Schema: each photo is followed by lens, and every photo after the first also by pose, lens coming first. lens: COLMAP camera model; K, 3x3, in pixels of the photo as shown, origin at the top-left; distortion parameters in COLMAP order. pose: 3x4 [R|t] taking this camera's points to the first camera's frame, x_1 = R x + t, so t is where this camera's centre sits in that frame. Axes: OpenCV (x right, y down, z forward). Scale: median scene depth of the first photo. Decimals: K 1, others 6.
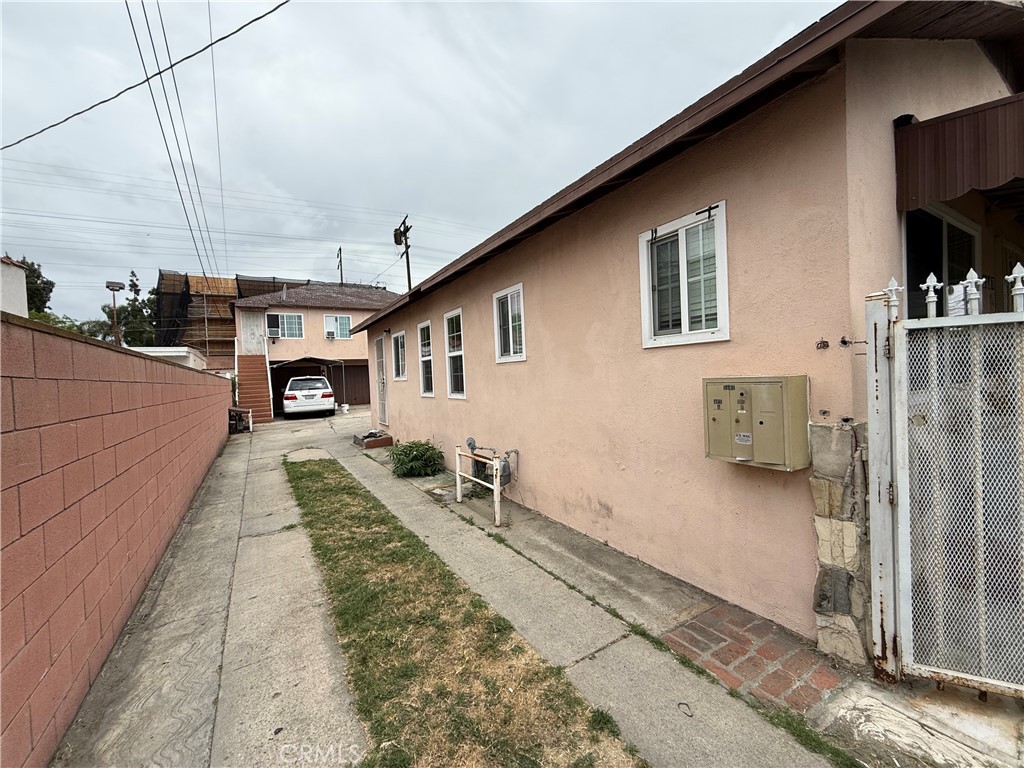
lens RADIAL K [[407.3, 0, 506.4], [0, 407.3, 382.6], [0, 0, 1]] dist [-0.003124, 0.000812]
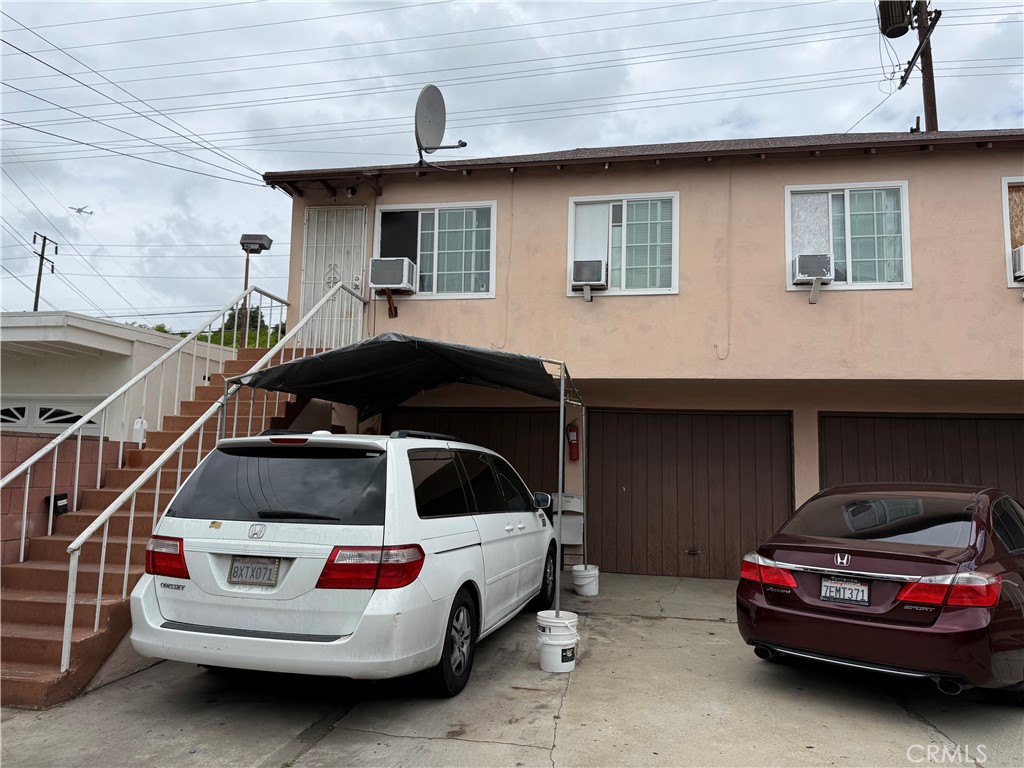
lens RADIAL K [[722.3, 0, 510.0], [0, 722.3, 381.4], [0, 0, 1]] dist [0.039030, -0.053705]
pose [[0.751895, -0.009856, -0.659210, -0.196135], [-0.078169, 0.991503, -0.103983, -0.009236], [0.654633, 0.129714, 0.744735, 0.690117]]
